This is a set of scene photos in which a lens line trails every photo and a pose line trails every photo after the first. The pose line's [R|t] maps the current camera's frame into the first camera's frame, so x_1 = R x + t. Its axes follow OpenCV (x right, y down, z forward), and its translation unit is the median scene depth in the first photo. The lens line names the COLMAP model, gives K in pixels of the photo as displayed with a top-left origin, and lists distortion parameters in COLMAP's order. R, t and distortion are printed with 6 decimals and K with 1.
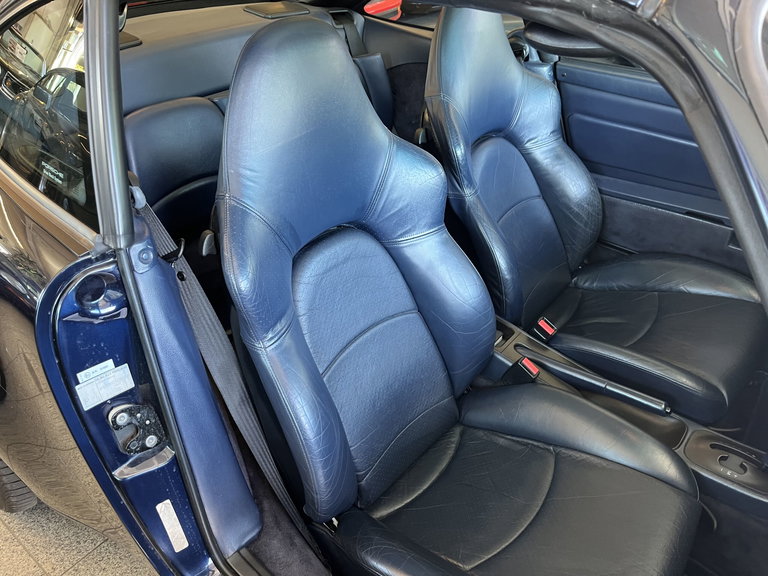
lens RADIAL K [[582.9, 0, 383.2], [0, 582.9, 294.4], [0, 0, 1]] dist [0.006608, -0.000228]
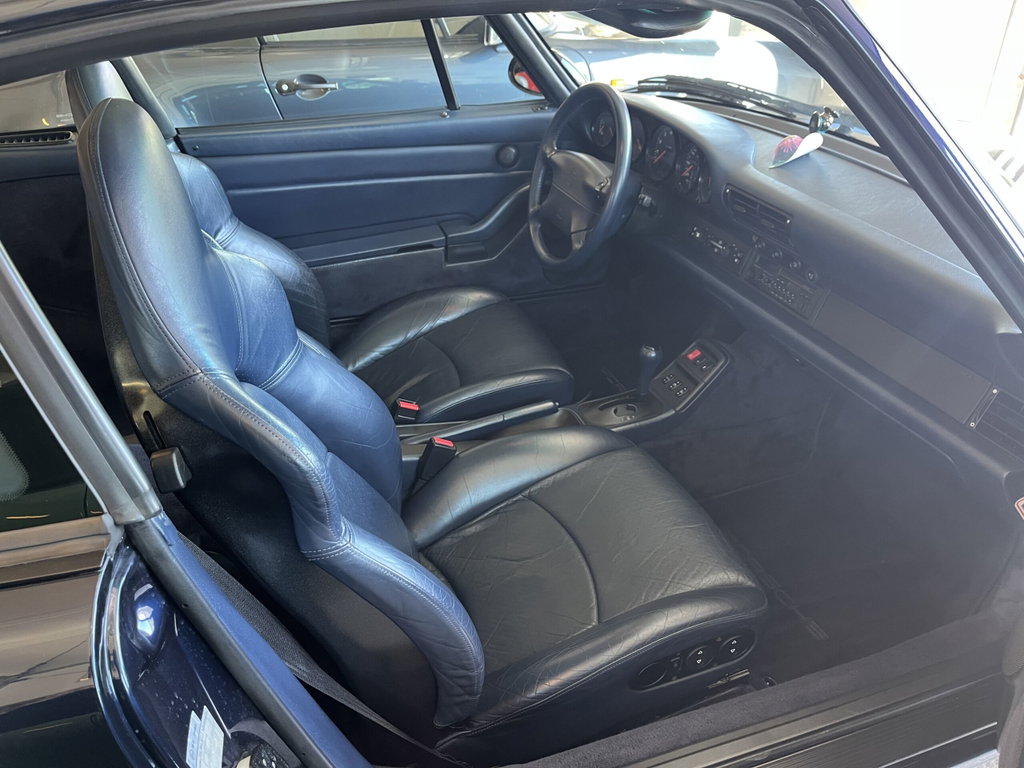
lens RADIAL K [[777.2, 0, 511.0], [0, 777.2, 392.5], [0, 0, 1]] dist [0.006608, -0.000228]
pose [[0.502293, -0.445643, 0.741016, -0.529390], [0.497957, 0.849678, 0.173455, -0.091645], [-0.706924, 0.281869, 0.648698, 0.158806]]
